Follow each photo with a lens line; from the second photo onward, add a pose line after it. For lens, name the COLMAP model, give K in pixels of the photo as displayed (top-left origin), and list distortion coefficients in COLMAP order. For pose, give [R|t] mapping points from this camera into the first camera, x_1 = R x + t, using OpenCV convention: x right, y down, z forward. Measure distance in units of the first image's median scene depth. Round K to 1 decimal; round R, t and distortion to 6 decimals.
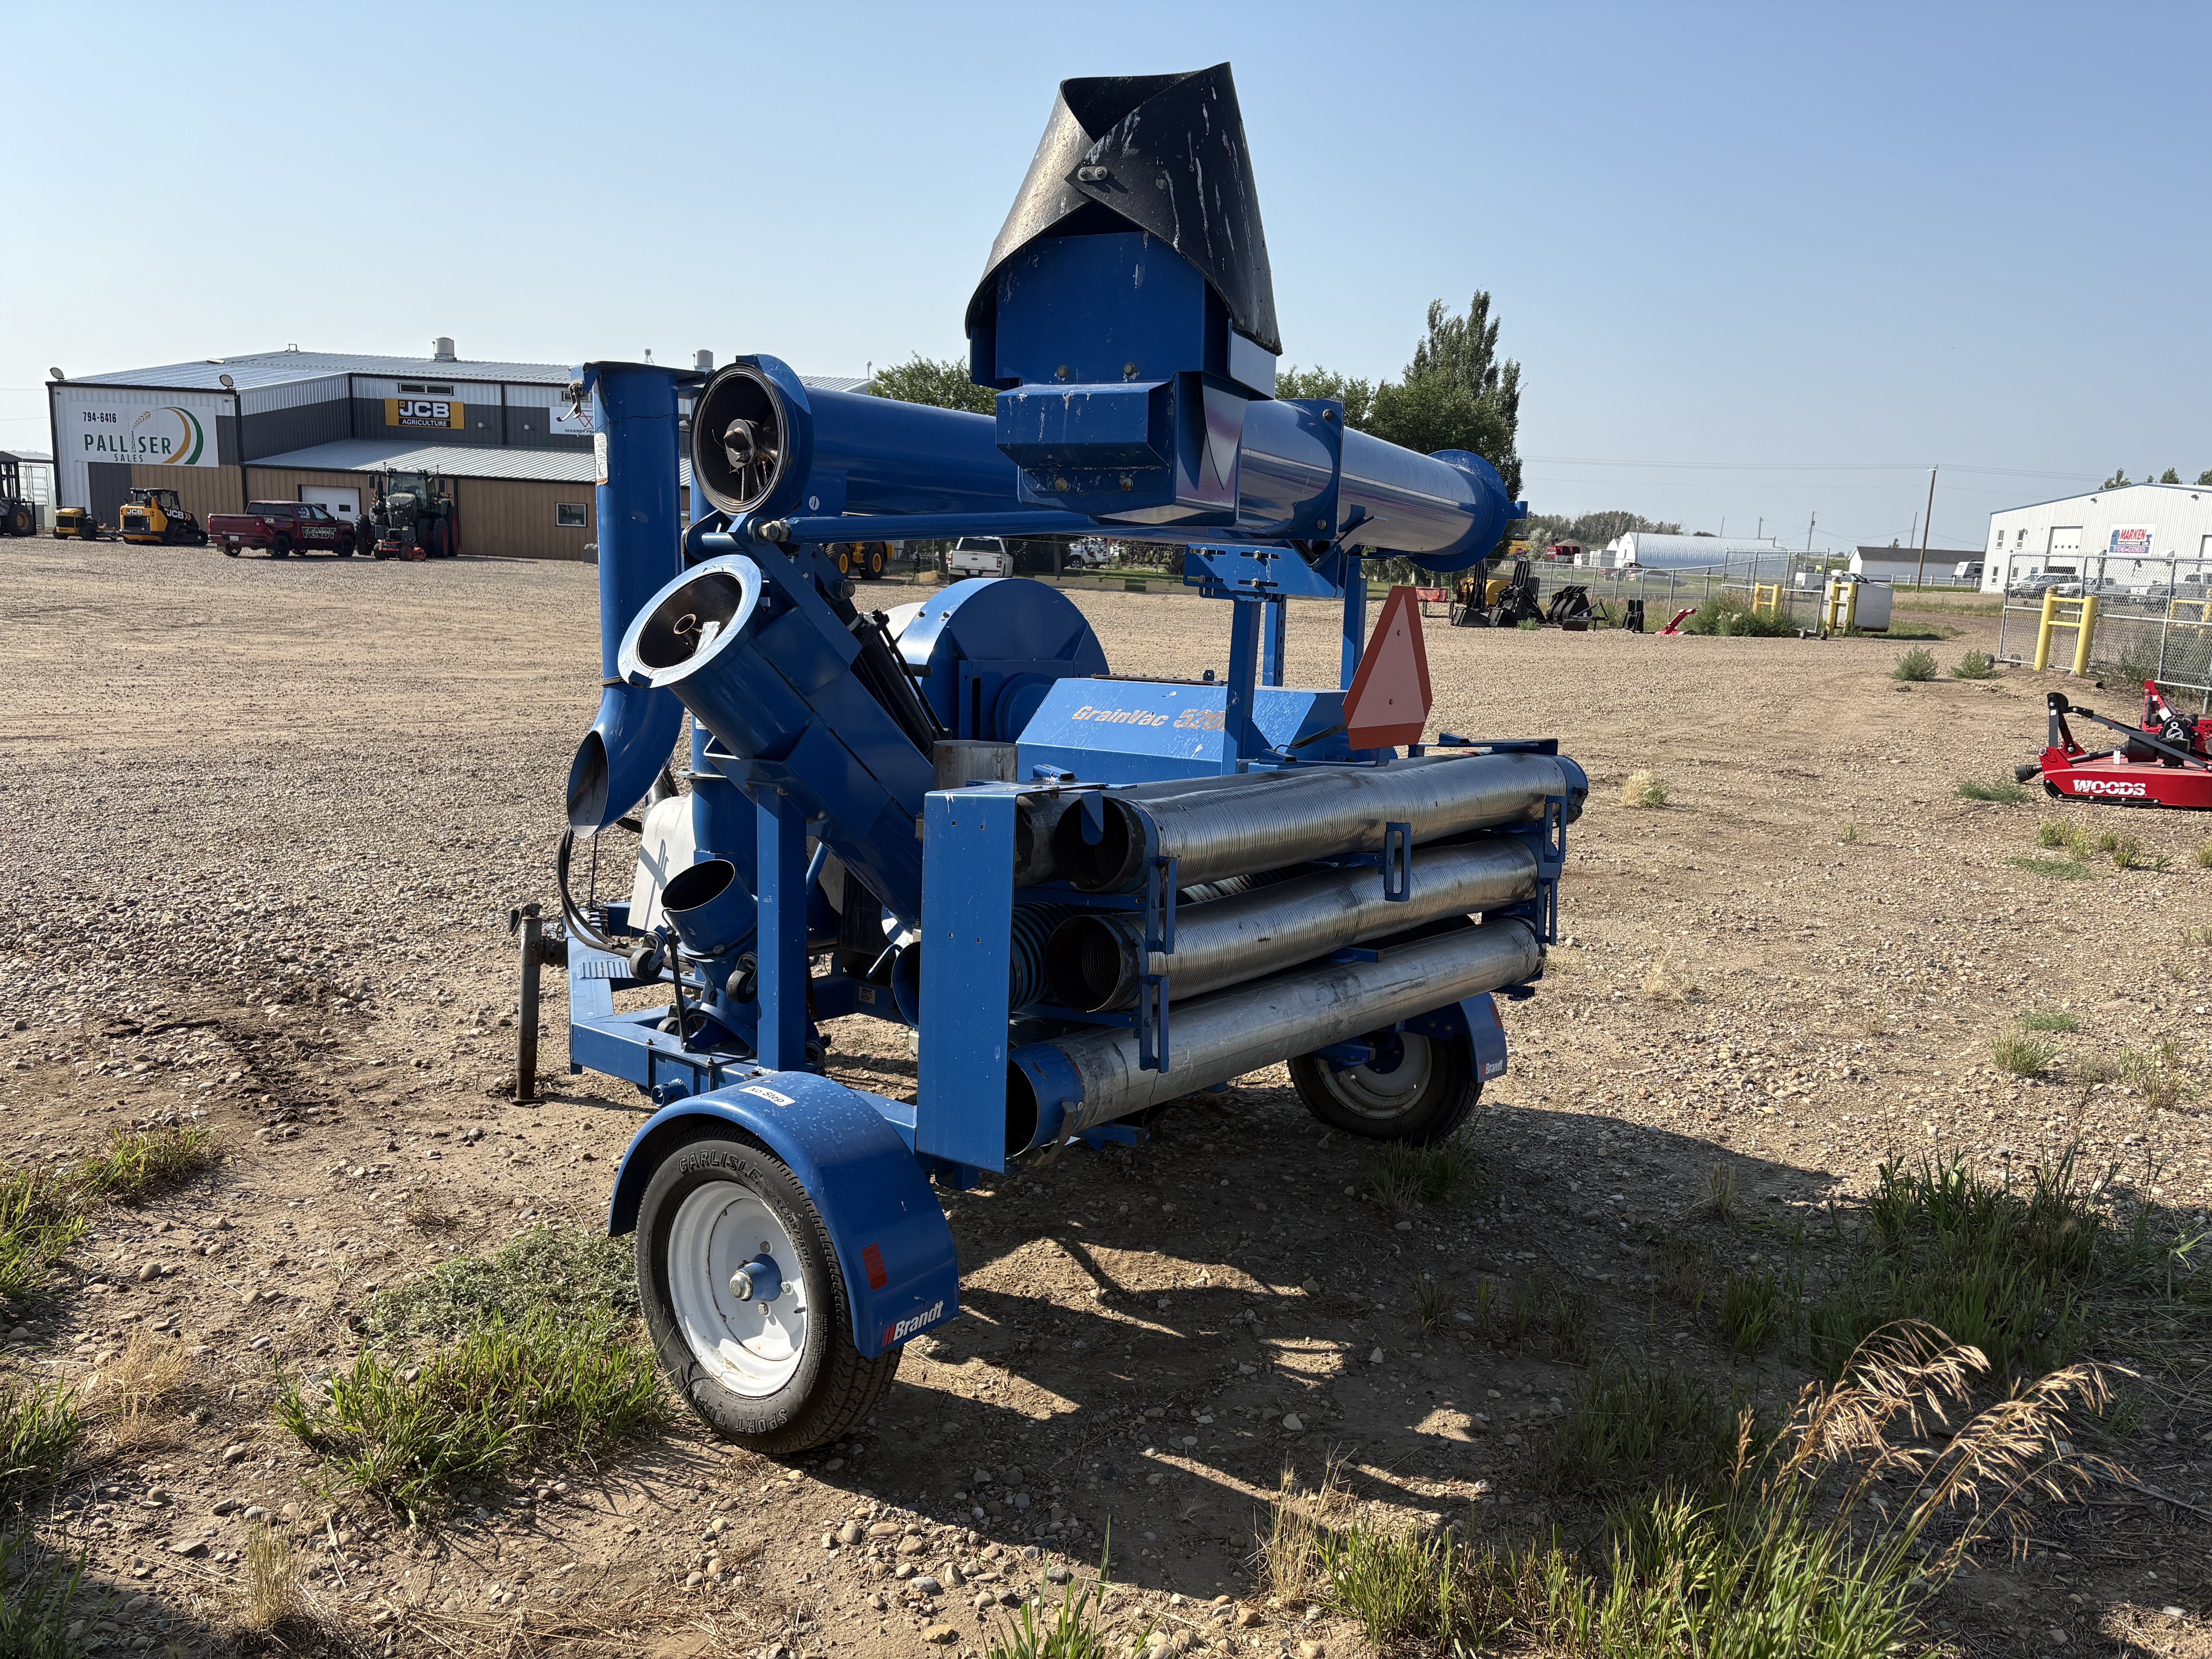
lens RADIAL K [[1704.5, 0, 1106.0], [0, 1704.5, 829.5], [0, 0, 1]] dist [0.019735, -0.008616]
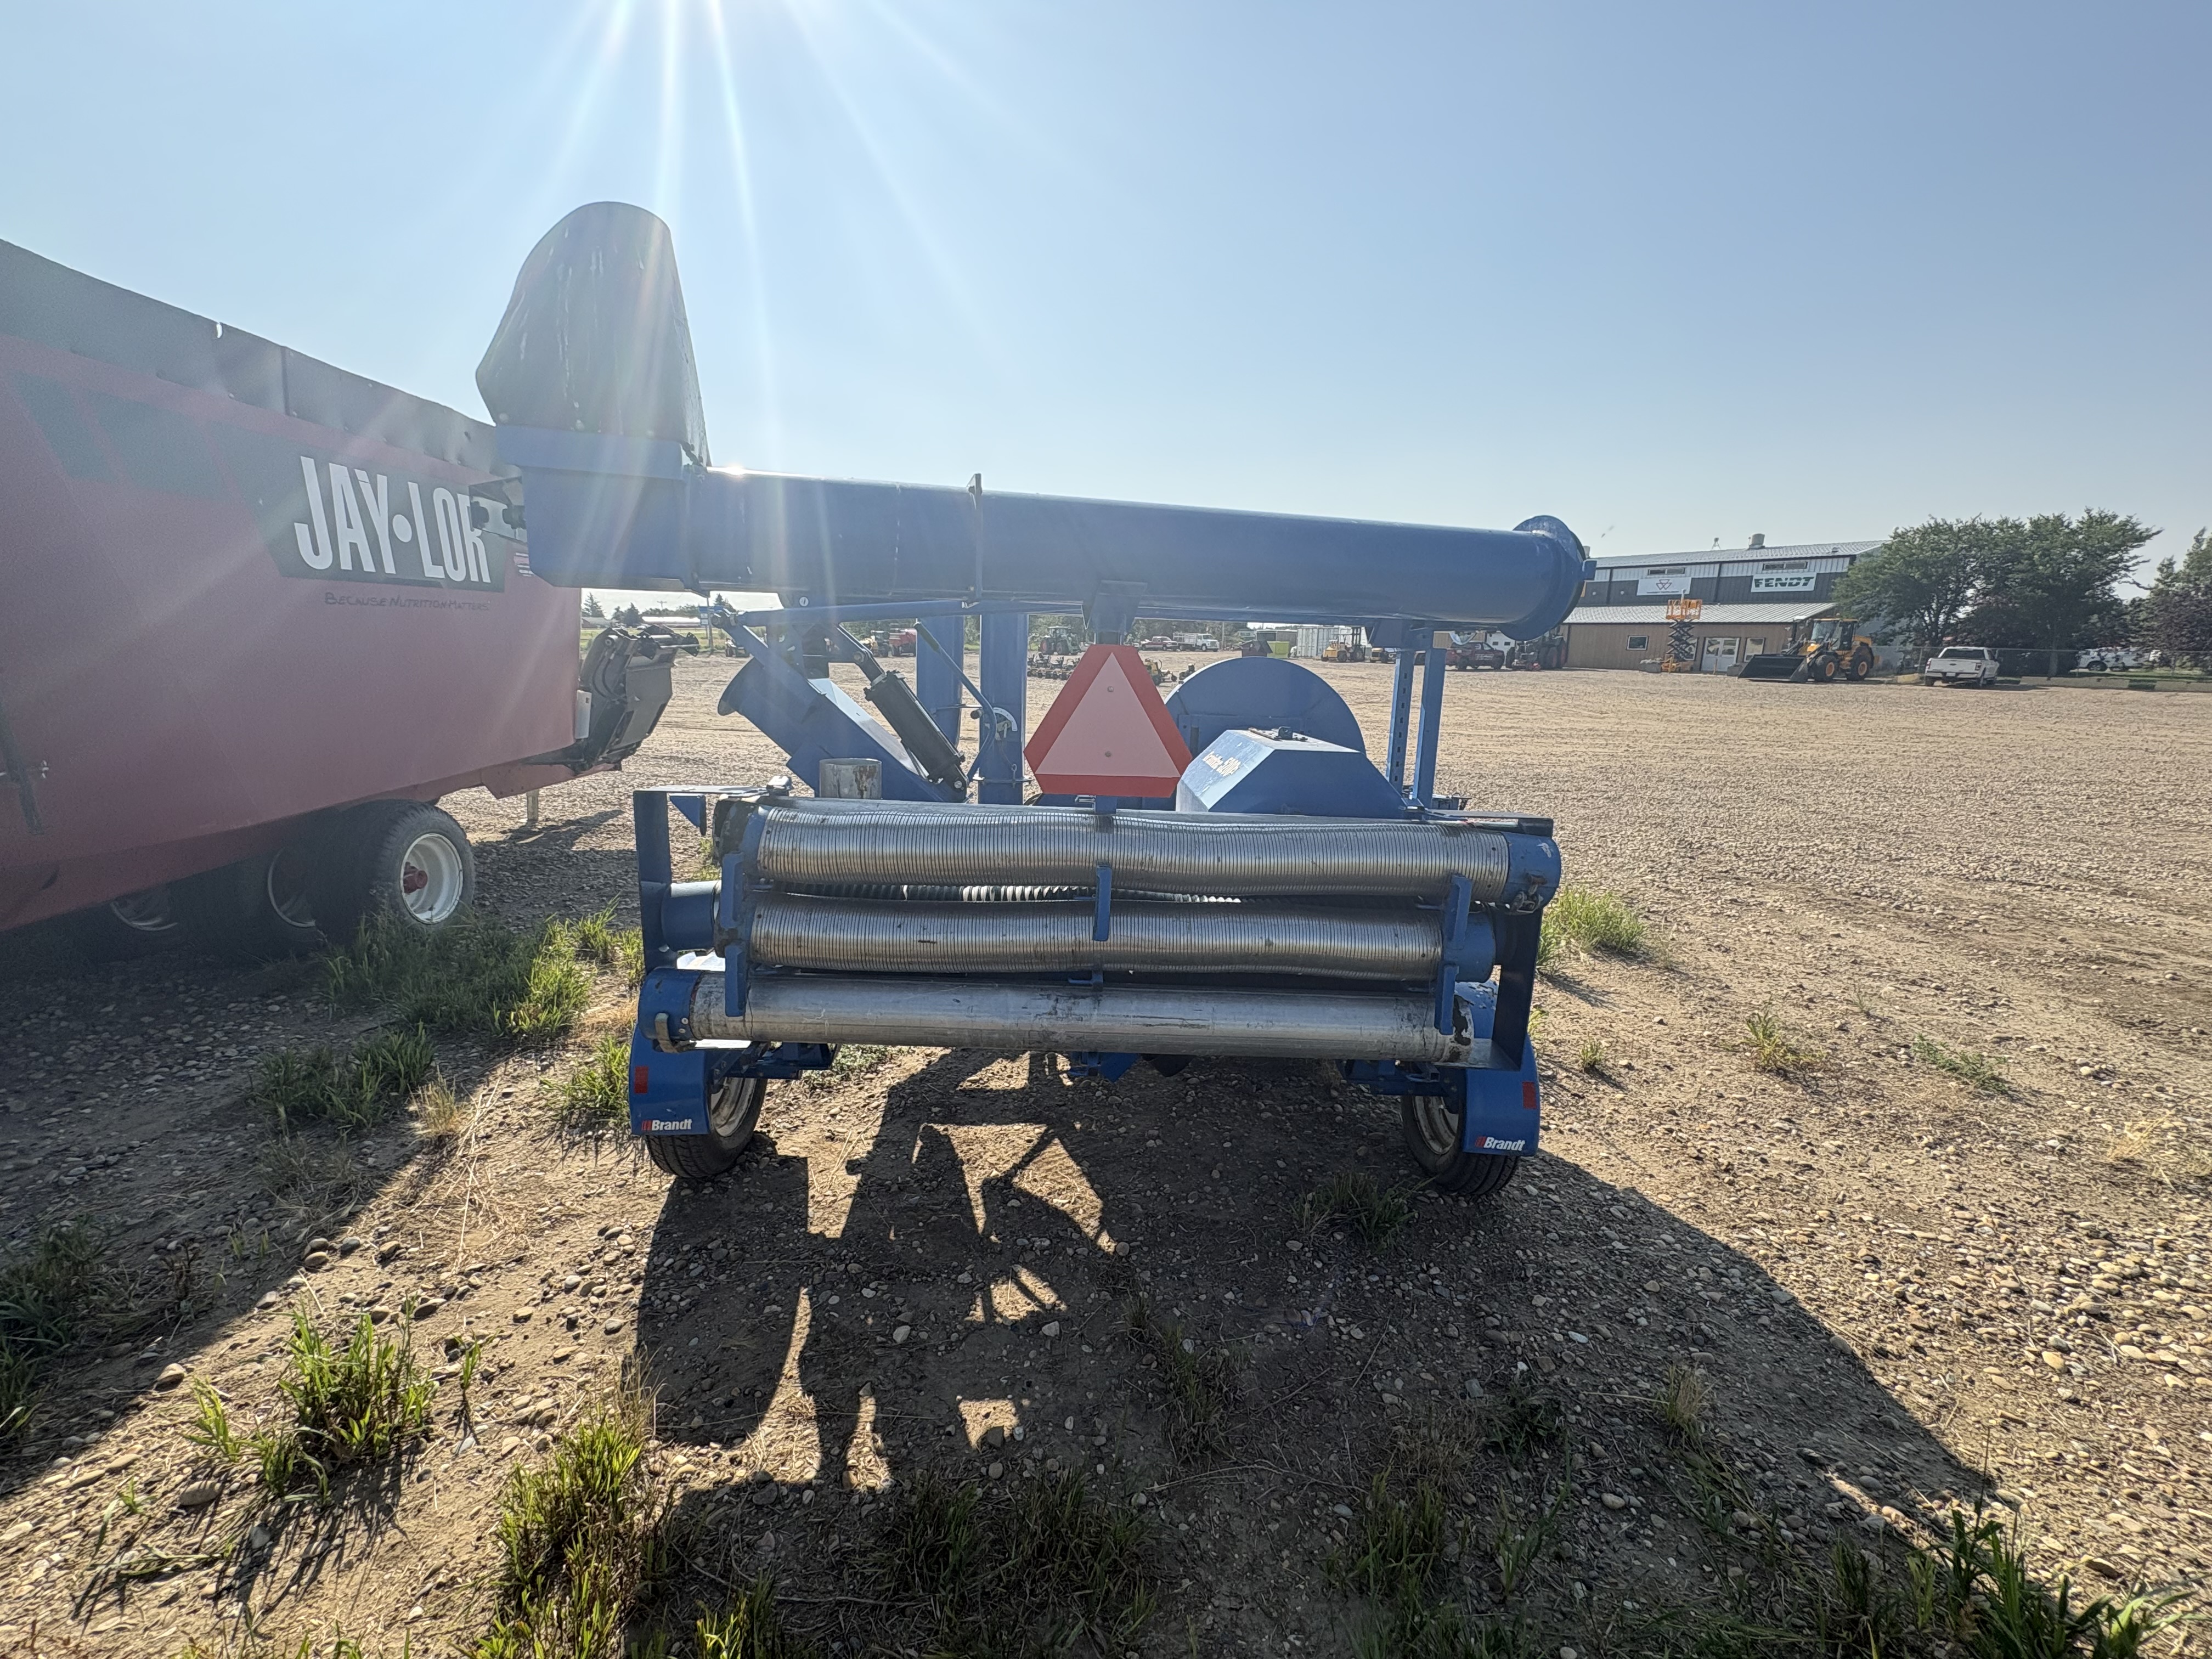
lens RADIAL K [[885.2, 0, 1106.0], [0, 885.2, 829.5], [0, 0, 1]] dist [-0.000598, 0.000318]
pose [[0.625102, 0.126885, -0.770161, 0.444857], [-0.113234, 0.991002, 0.071362, -0.049139], [0.772286, 0.042600, 0.633845, 0.484054]]
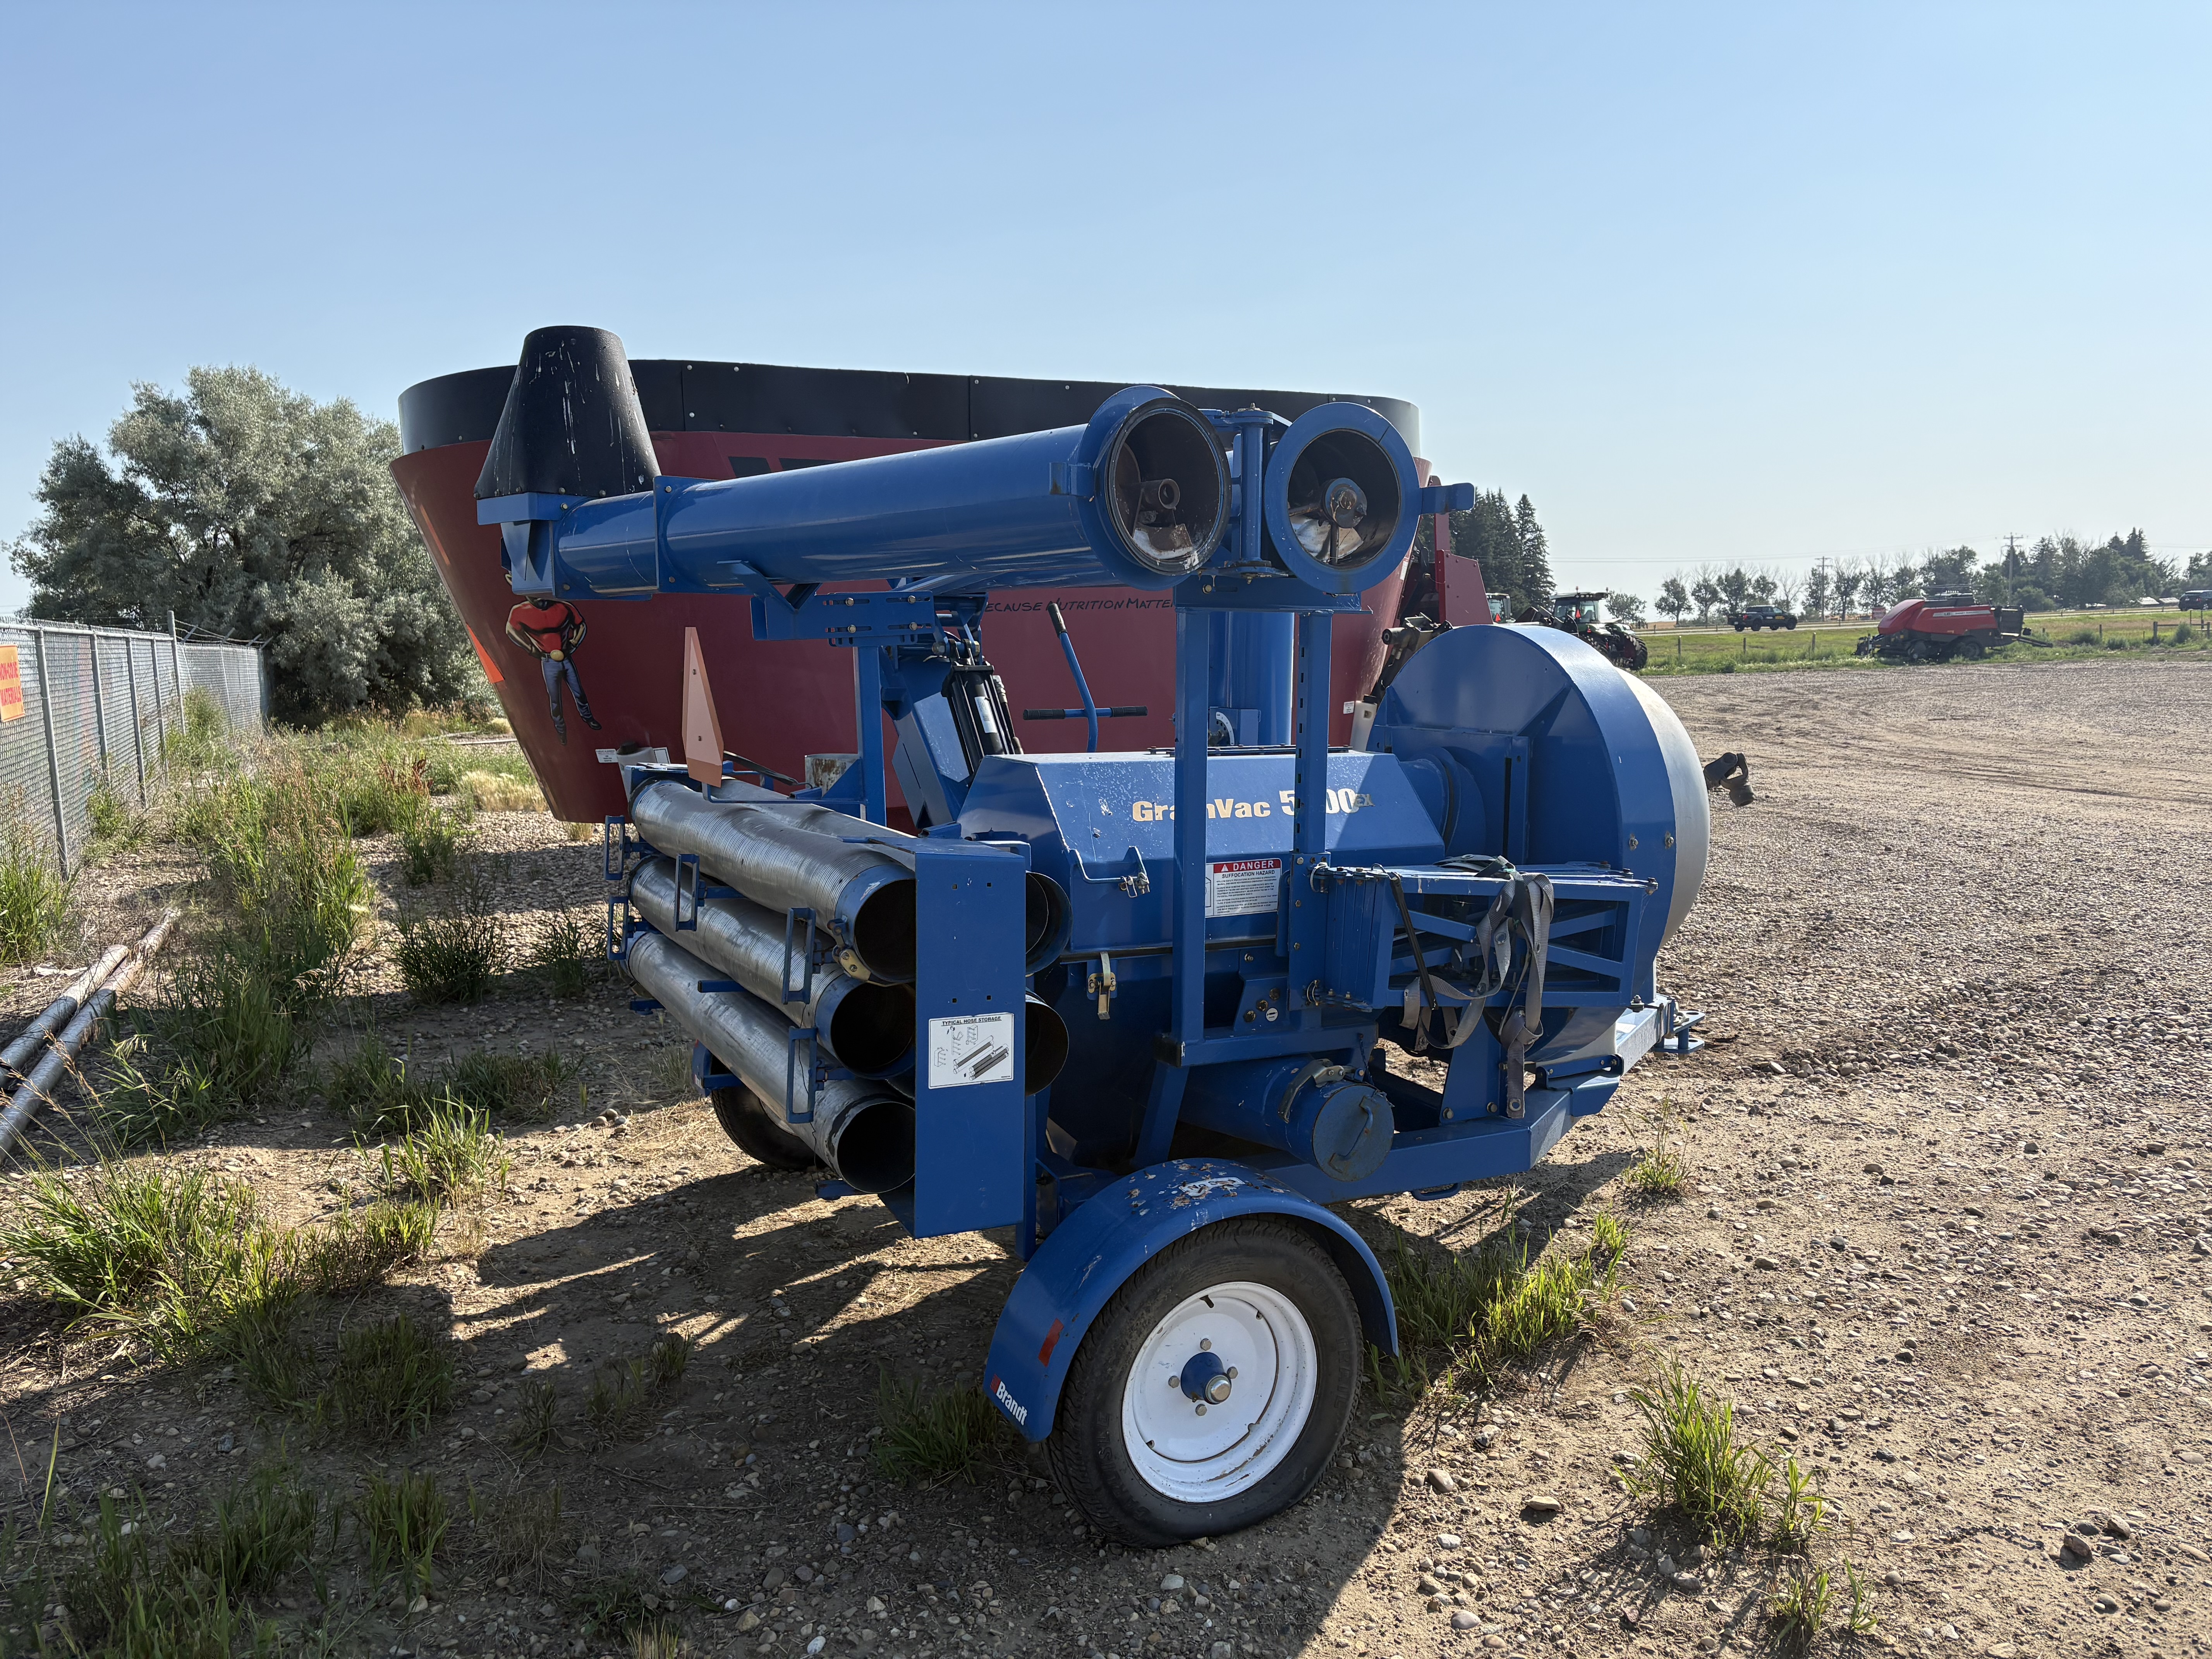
lens RADIAL K [[1700.9, 0, 1106.0], [0, 1700.9, 829.5], [0, 0, 1]] dist [0.007990, 0.007723]
pose [[-0.423945, 0.070990, -0.902902, 0.730163], [-0.145062, 0.978731, 0.145064, -0.149018], [0.893995, 0.192476, -0.404630, 1.212800]]
